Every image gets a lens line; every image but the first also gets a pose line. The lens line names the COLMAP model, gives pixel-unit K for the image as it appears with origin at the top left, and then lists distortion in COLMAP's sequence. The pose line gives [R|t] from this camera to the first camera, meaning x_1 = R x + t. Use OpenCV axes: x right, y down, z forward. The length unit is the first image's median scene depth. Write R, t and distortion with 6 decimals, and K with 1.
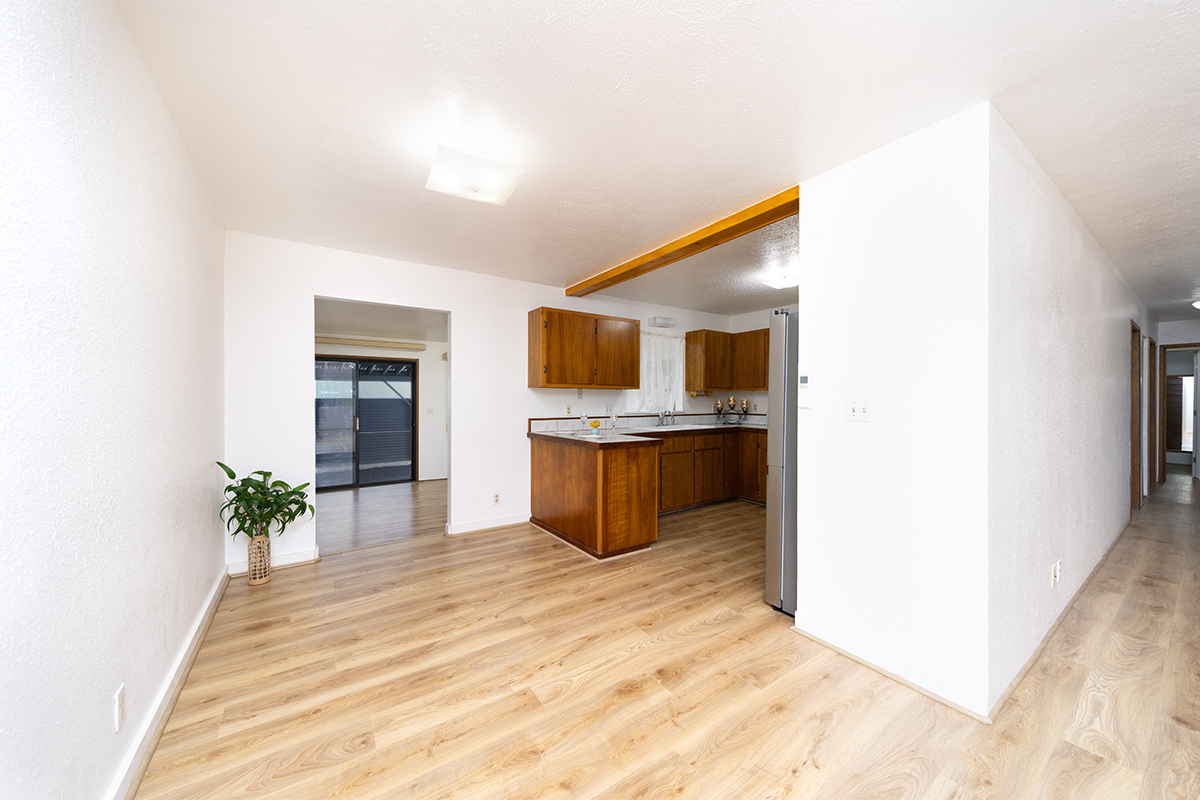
lens RADIAL K [[422.5, 0, 600.7], [0, 422.5, 400.1], [0, 0, 1]] dist [0.002754, -0.000357]
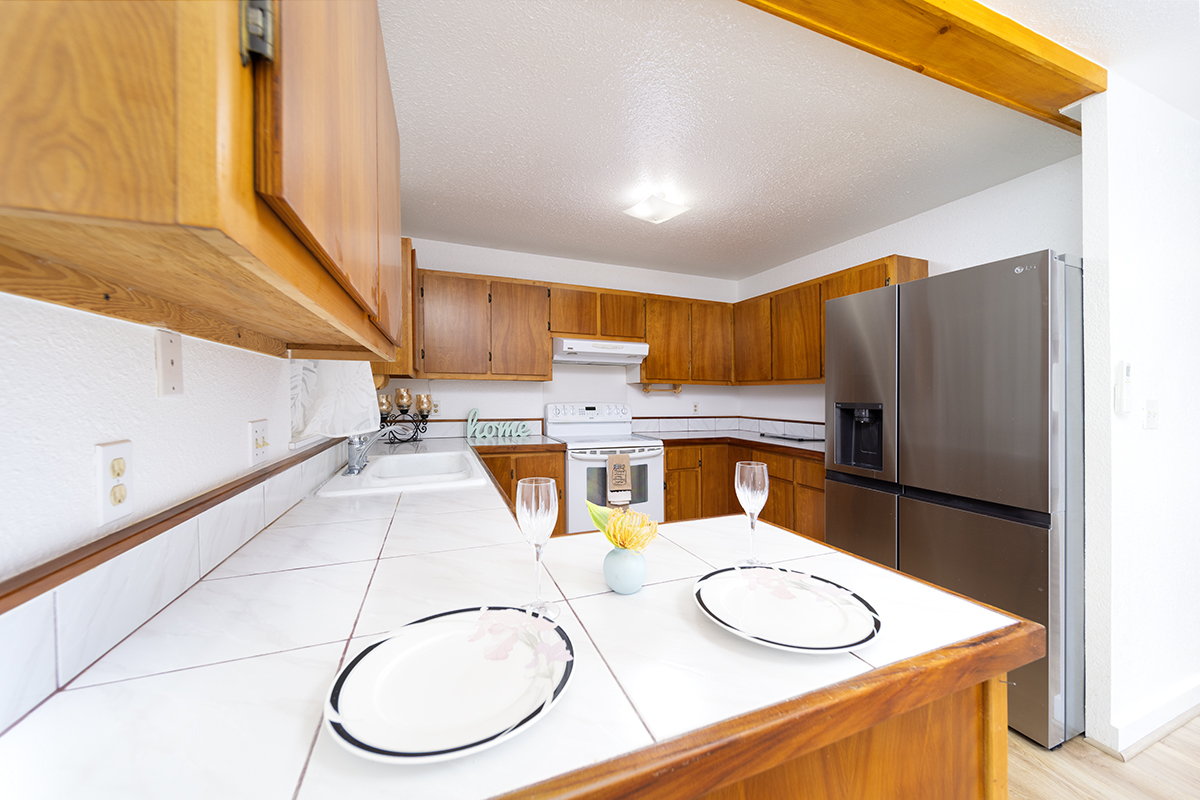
lens RADIAL K [[422.5, 0, 598.4], [0, 422.5, 391.5], [0, 0, 1]] dist [0.002754, -0.000357]
pose [[0.228832, 0.005921, 0.973448, -0.187709], [0.000320, 0.999981, -0.006157, -0.002146], [-0.973466, 0.001720, 0.228826, 0.875154]]
